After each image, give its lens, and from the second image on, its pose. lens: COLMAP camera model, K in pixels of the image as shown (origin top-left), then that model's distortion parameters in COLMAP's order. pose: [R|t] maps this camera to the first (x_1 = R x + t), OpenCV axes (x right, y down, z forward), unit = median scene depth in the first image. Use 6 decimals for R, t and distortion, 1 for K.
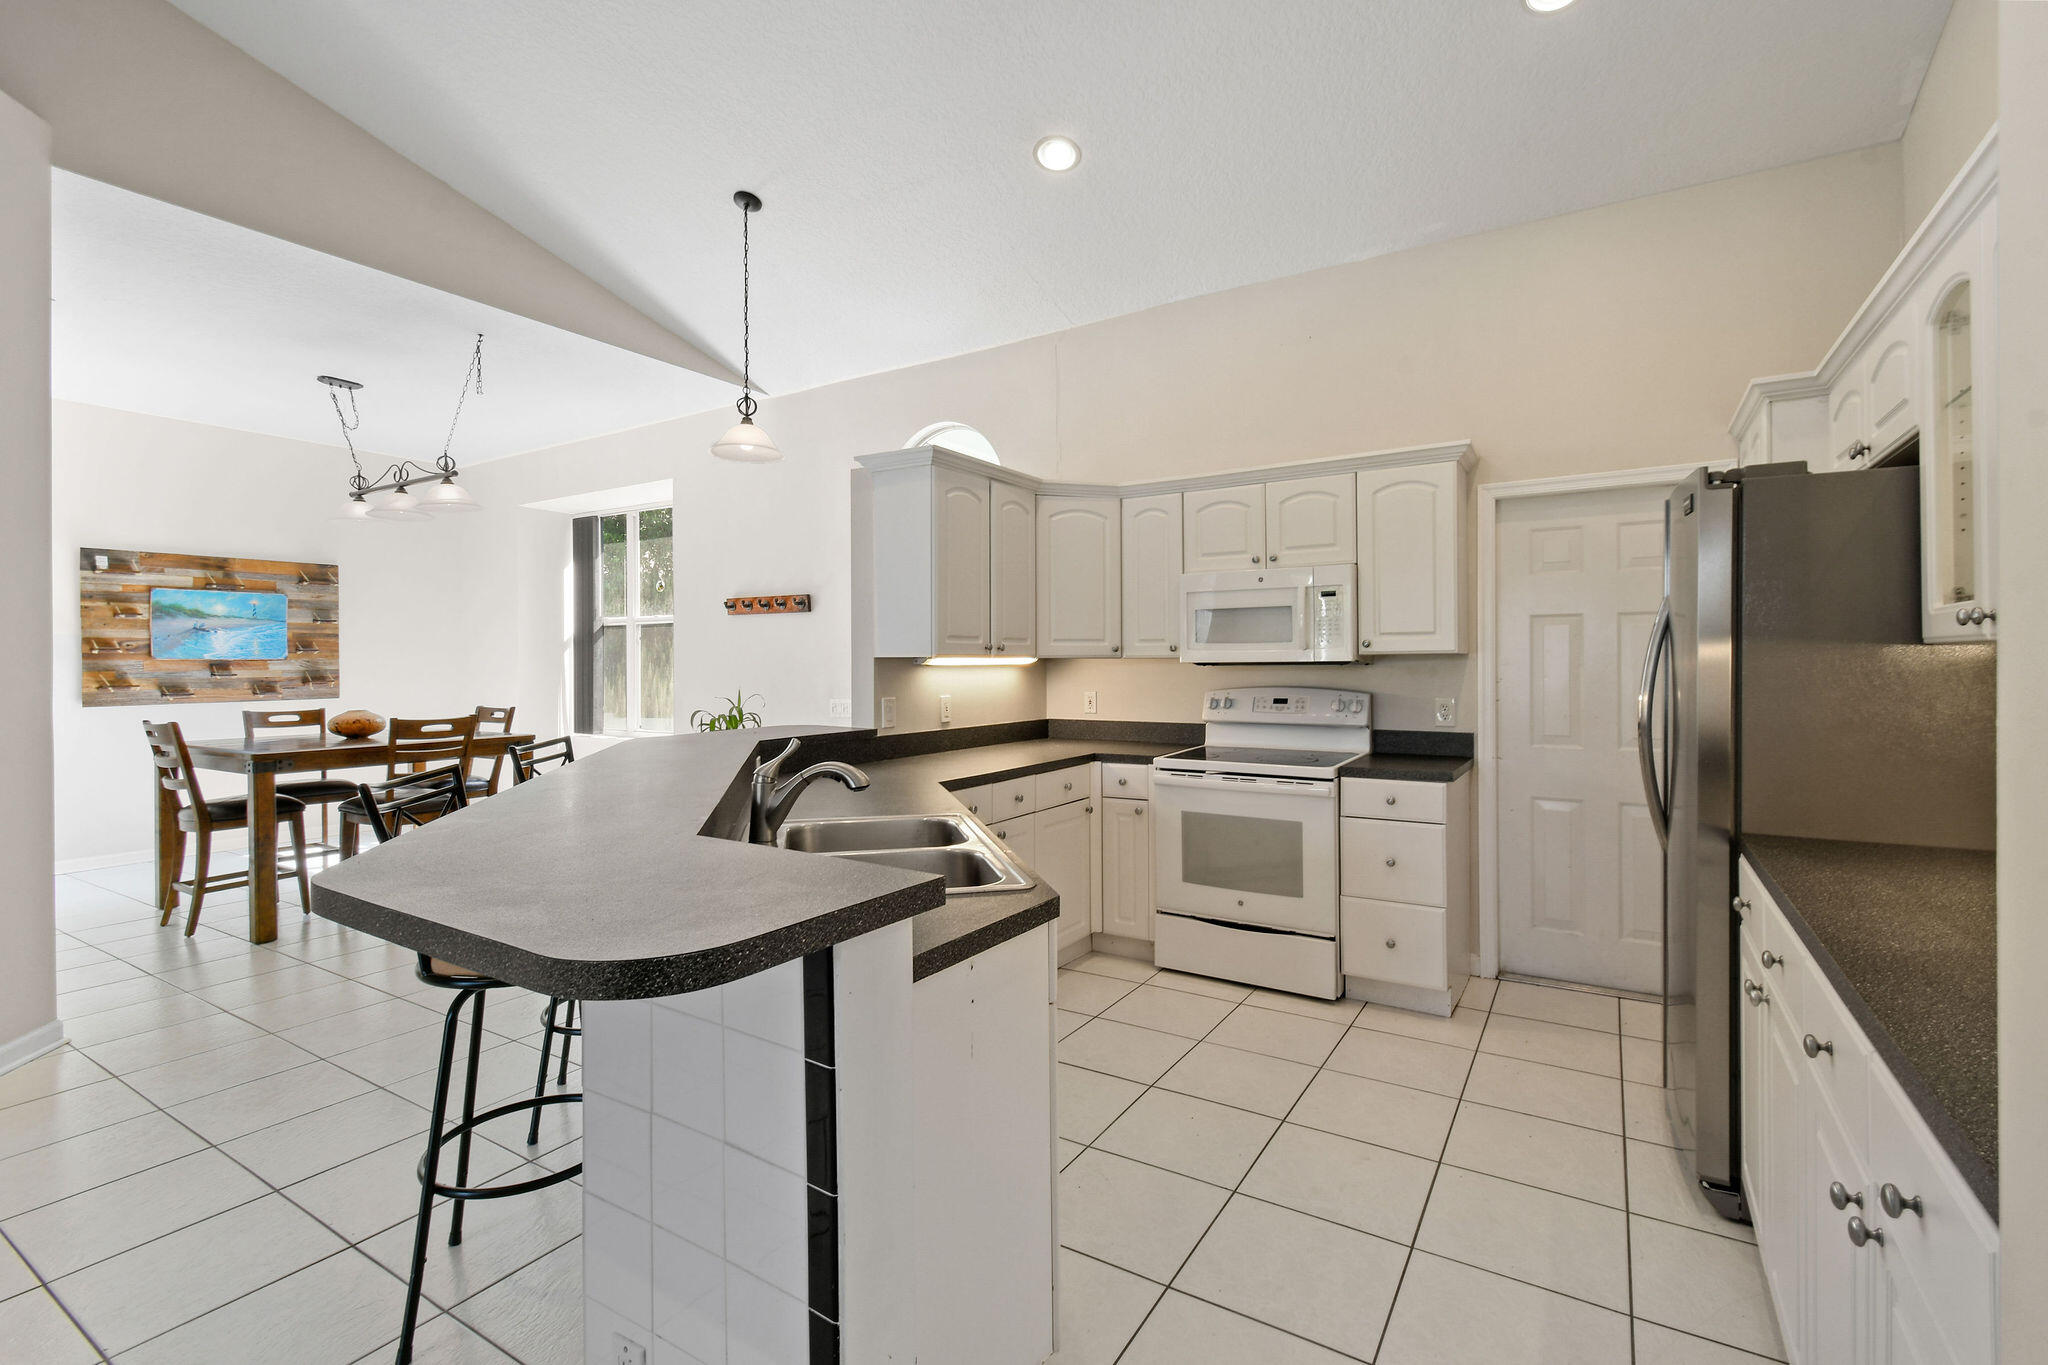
lens RADIAL K [[899.1, 0, 1045.6], [0, 899.1, 663.6], [0, 0, 1]] dist [0.007836, -0.003653]
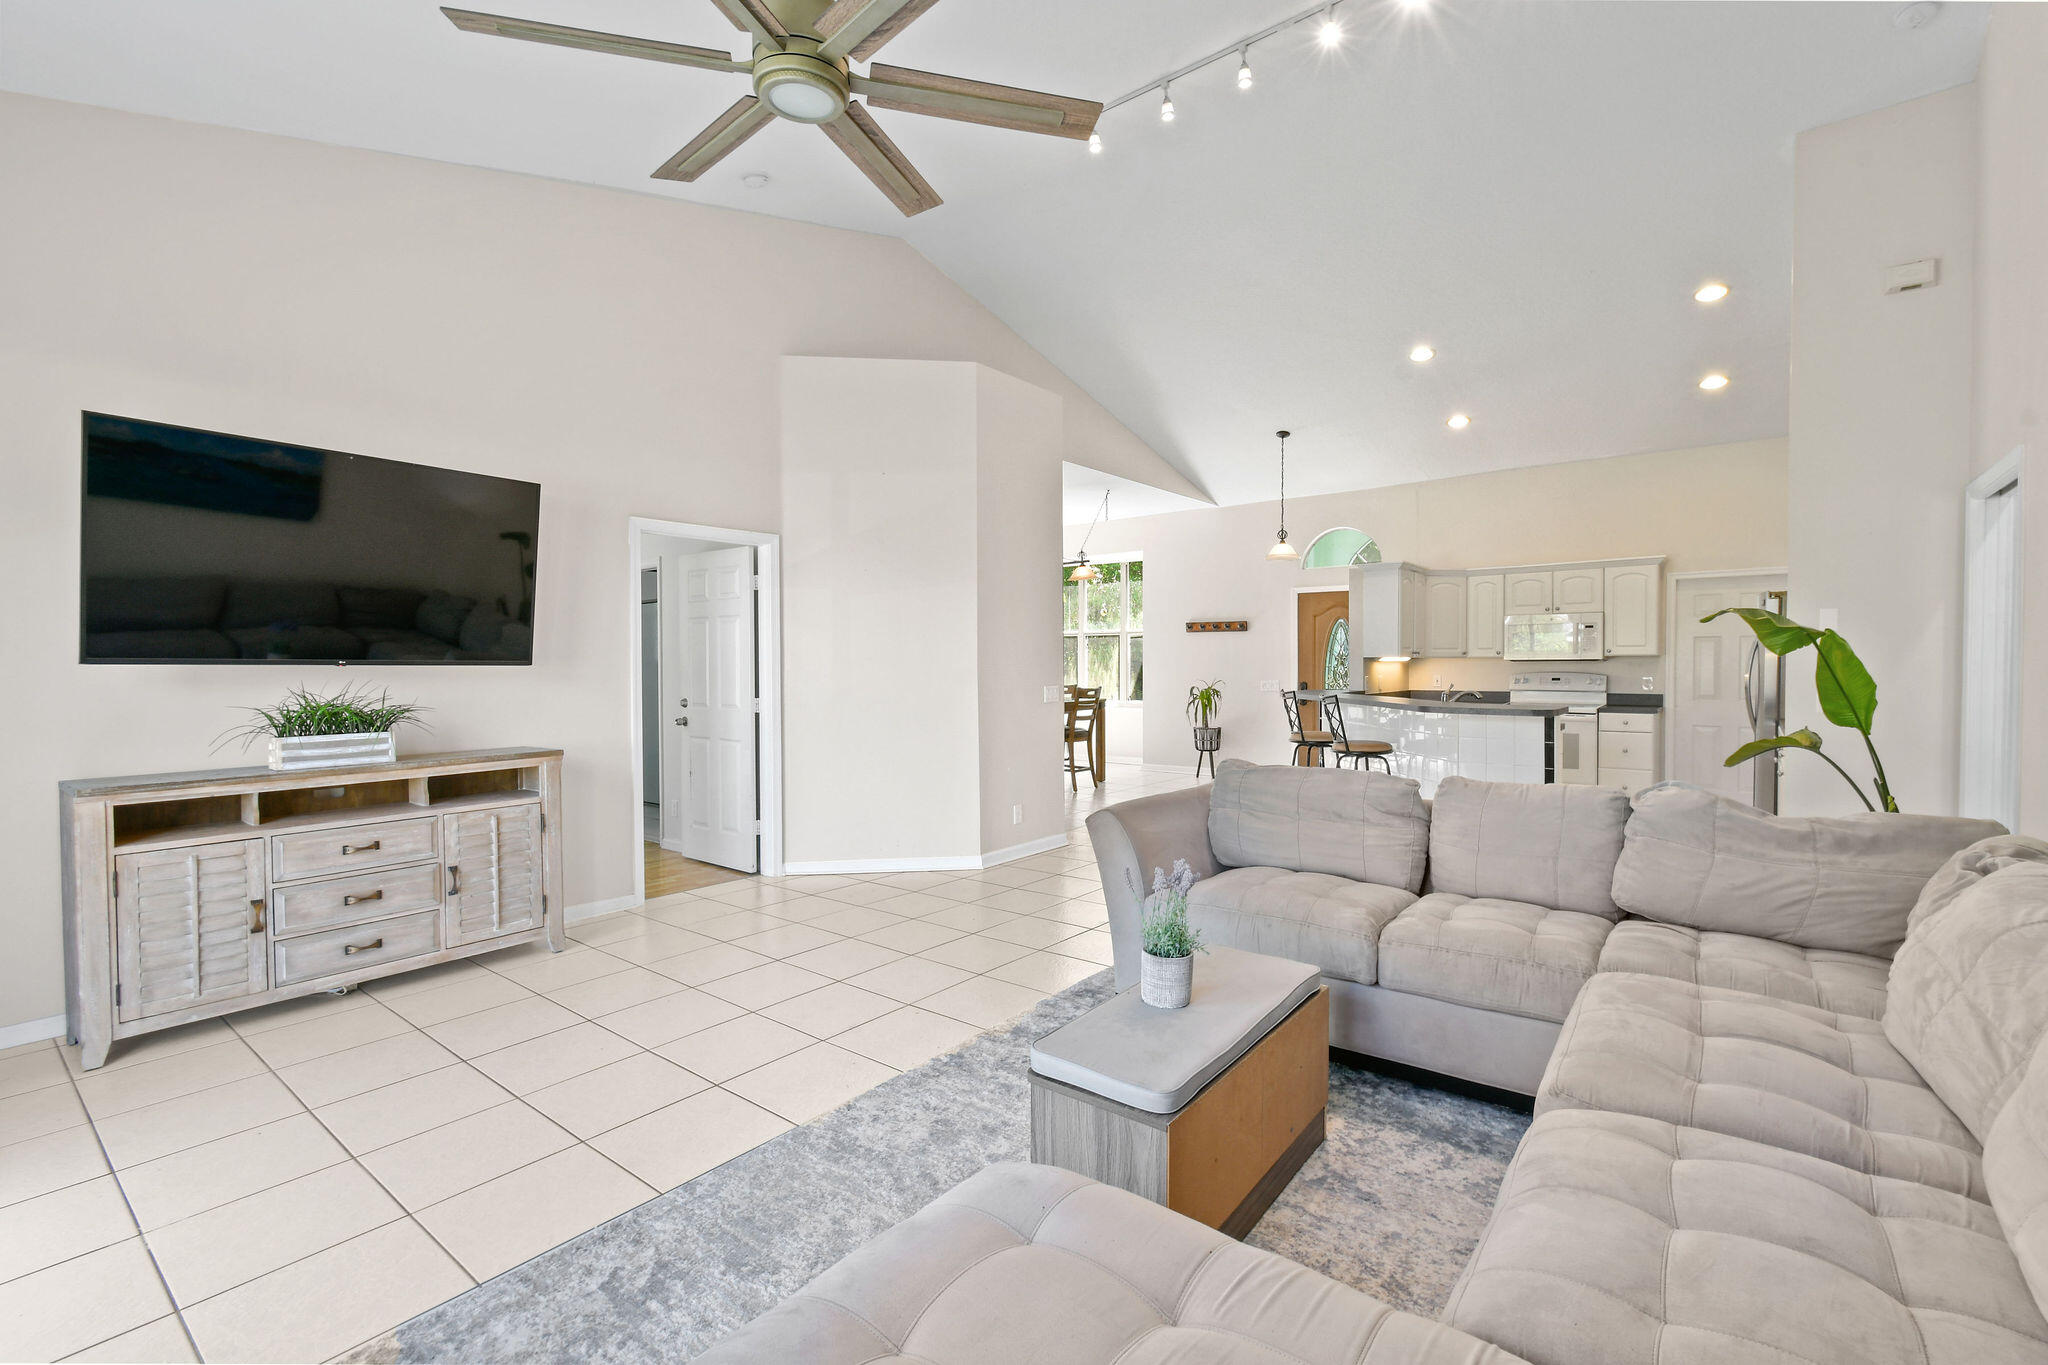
lens RADIAL K [[899.1, 0, 1032.6], [0, 899.1, 677.8], [0, 0, 1]] dist [0.007836, -0.003653]
pose [[0.991828, 0.003454, -0.127533, -0.613982], [-0.000884, 0.999795, 0.020204, -0.000792], [0.127577, -0.019926, 0.991629, -1.089401]]
